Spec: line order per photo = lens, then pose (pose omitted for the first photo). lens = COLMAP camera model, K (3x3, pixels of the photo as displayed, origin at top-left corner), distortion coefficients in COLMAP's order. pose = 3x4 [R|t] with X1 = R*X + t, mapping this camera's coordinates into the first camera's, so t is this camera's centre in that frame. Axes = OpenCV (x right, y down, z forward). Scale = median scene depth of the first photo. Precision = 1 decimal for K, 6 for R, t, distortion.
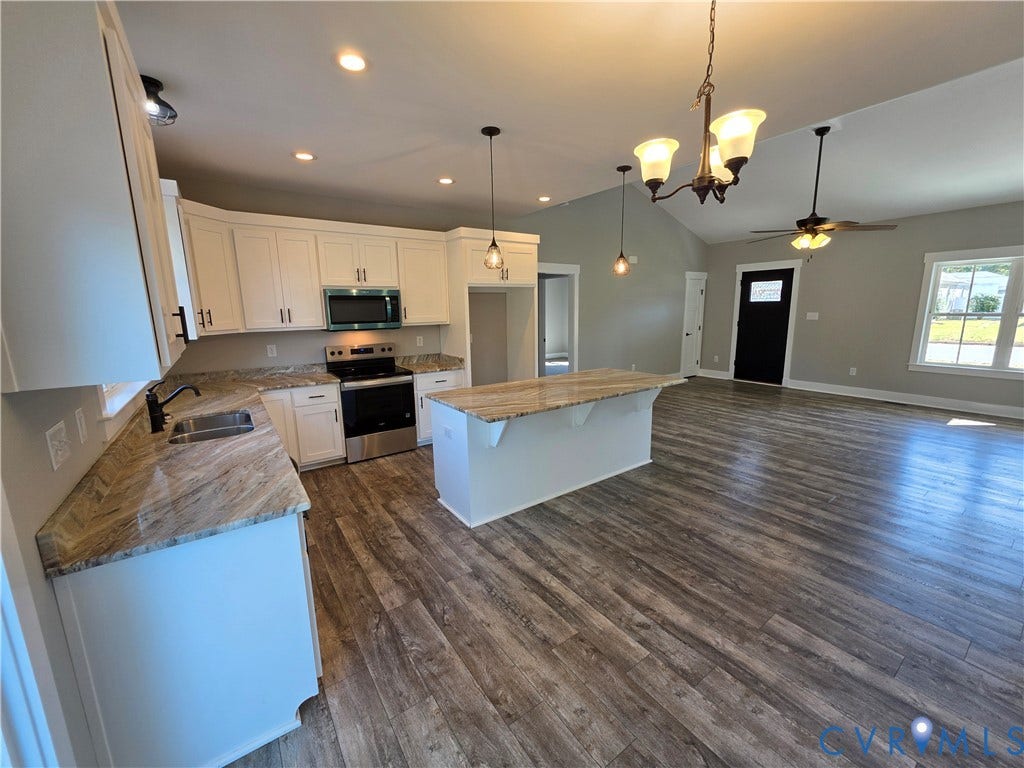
lens RADIAL K [[409.3, 0, 516.6], [0, 409.3, 382.7], [0, 0, 1]] dist [-0.000151, -0.000312]
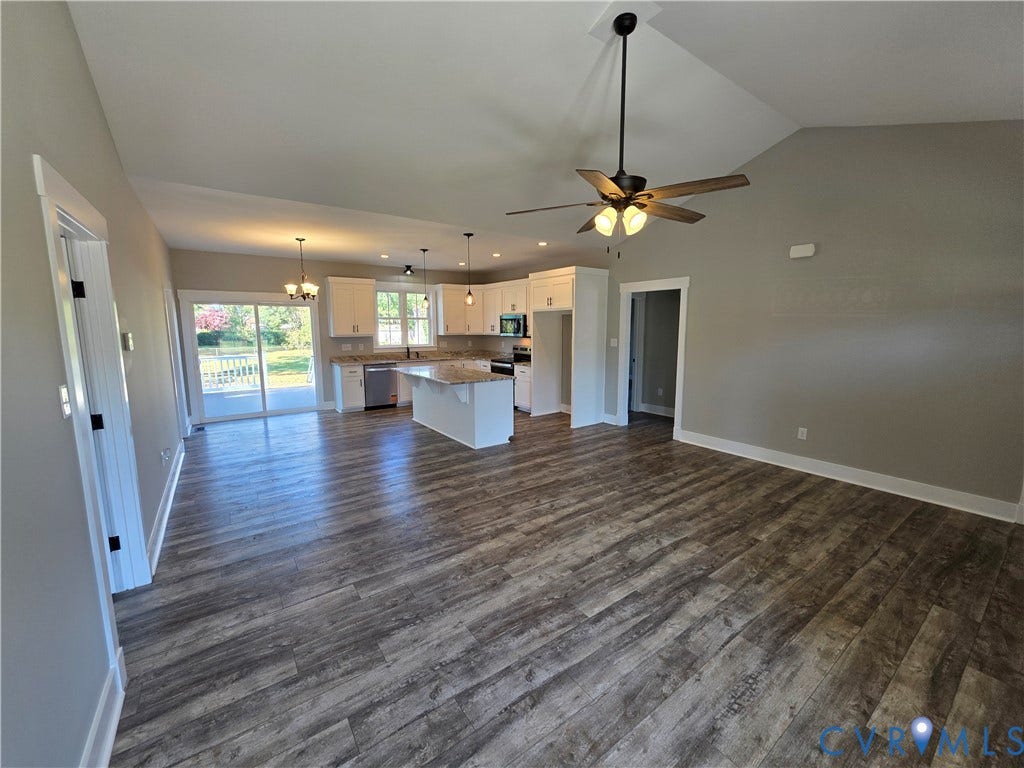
lens RADIAL K [[410.9, 0, 519.2], [0, 410.9, 380.7], [0, 0, 1]] dist [0.001959, 0.000205]
pose [[0.010998, 0.149944, -0.988633, 1.827101], [-0.181131, 0.972636, 0.145503, -0.262384], [0.983397, 0.177472, 0.037857, 1.229166]]
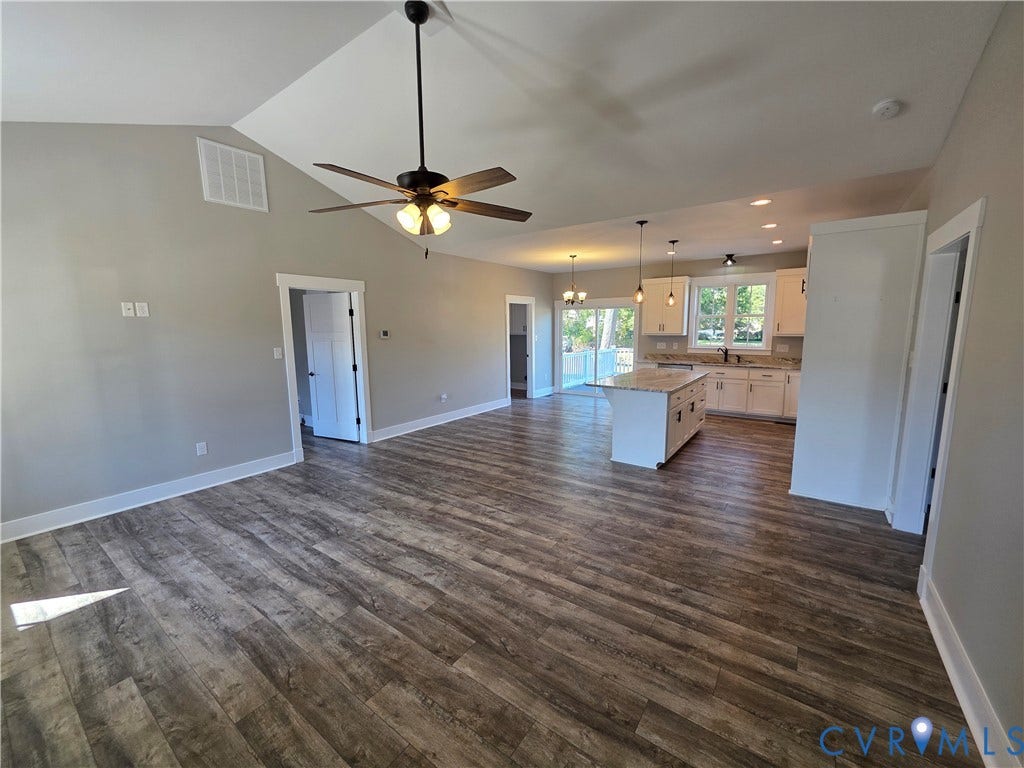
lens RADIAL K [[409.3, 0, 516.6], [0, 409.3, 382.7], [0, 0, 1]] dist [-0.000151, -0.000312]
pose [[-0.945275, 0.070393, -0.318592, 1.103453], [-0.035199, 0.948749, 0.314064, -0.439248], [0.324371, 0.308091, -0.894351, 2.216145]]
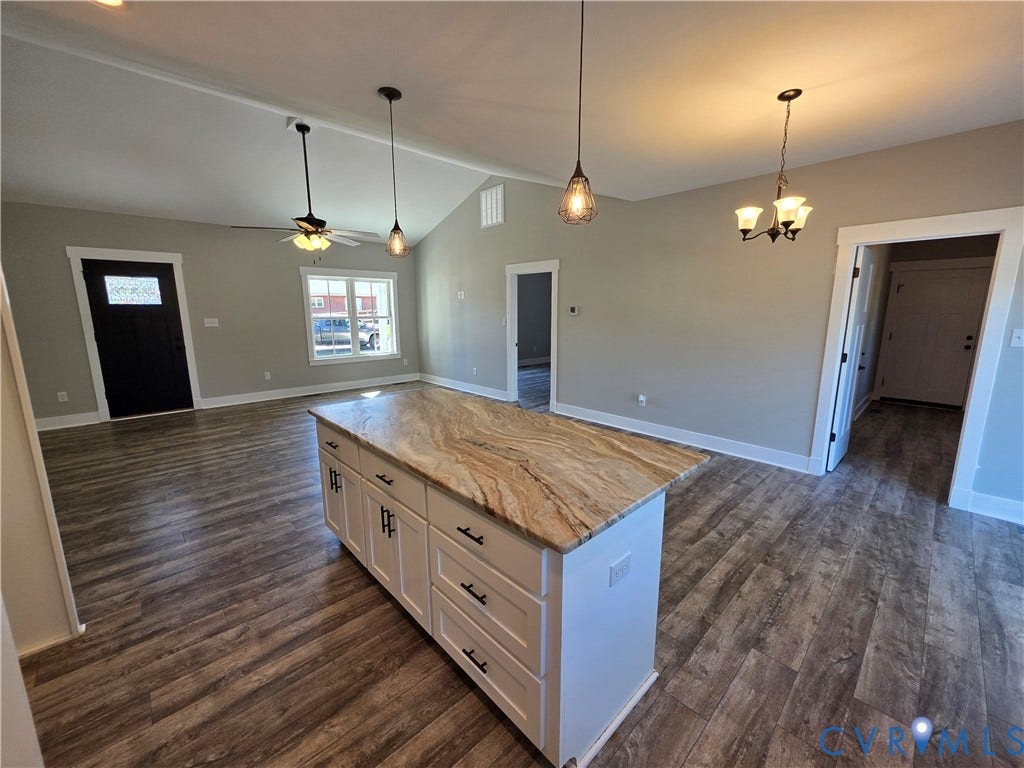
lens RADIAL K [[409.3, 0, 516.6], [0, 409.3, 382.7], [0, 0, 1]] dist [-0.000151, -0.000312]
pose [[-0.138900, -0.161580, 0.977036, -0.489717], [0.186469, 0.964684, 0.186047, -0.160359], [-0.972592, 0.208029, -0.103865, 0.975176]]
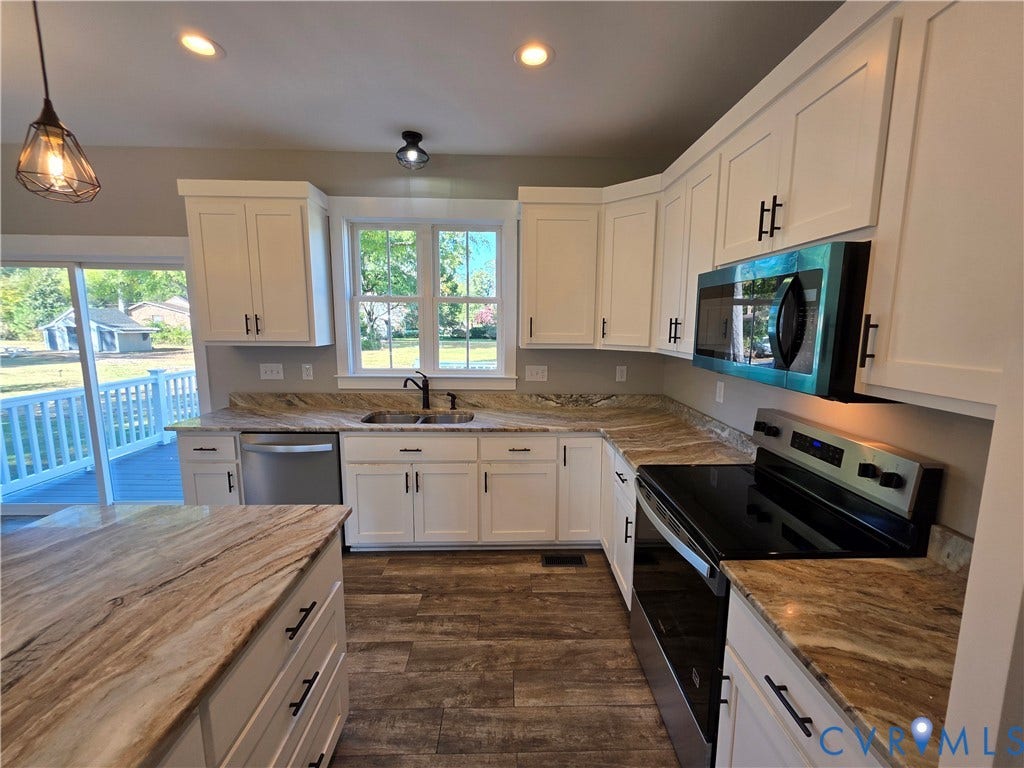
lens RADIAL K [[410.9, 0, 519.2], [0, 410.9, 380.7], [0, 0, 1]] dist [0.001959, 0.000205]
pose [[-0.554523, 0.128669, -0.822161, 0.027263], [-0.152507, 0.955528, 0.252402, -0.231228], [0.818075, 0.265348, -0.510239, 1.257777]]
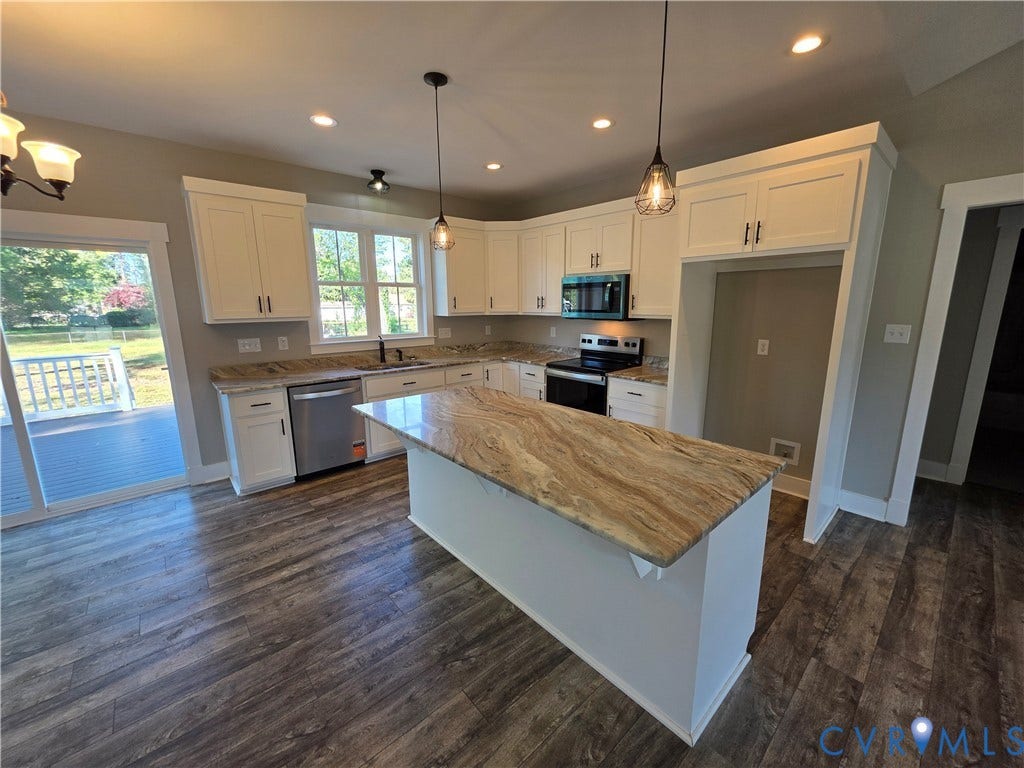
lens RADIAL K [[409.3, 0, 516.6], [0, 409.3, 382.7], [0, 0, 1]] dist [-0.000151, -0.000312]
pose [[0.109794, 0.209490, -0.971627, 0.685744], [-0.177135, 0.966012, 0.188263, -0.167257], [0.978043, 0.151439, 0.143171, 0.888416]]
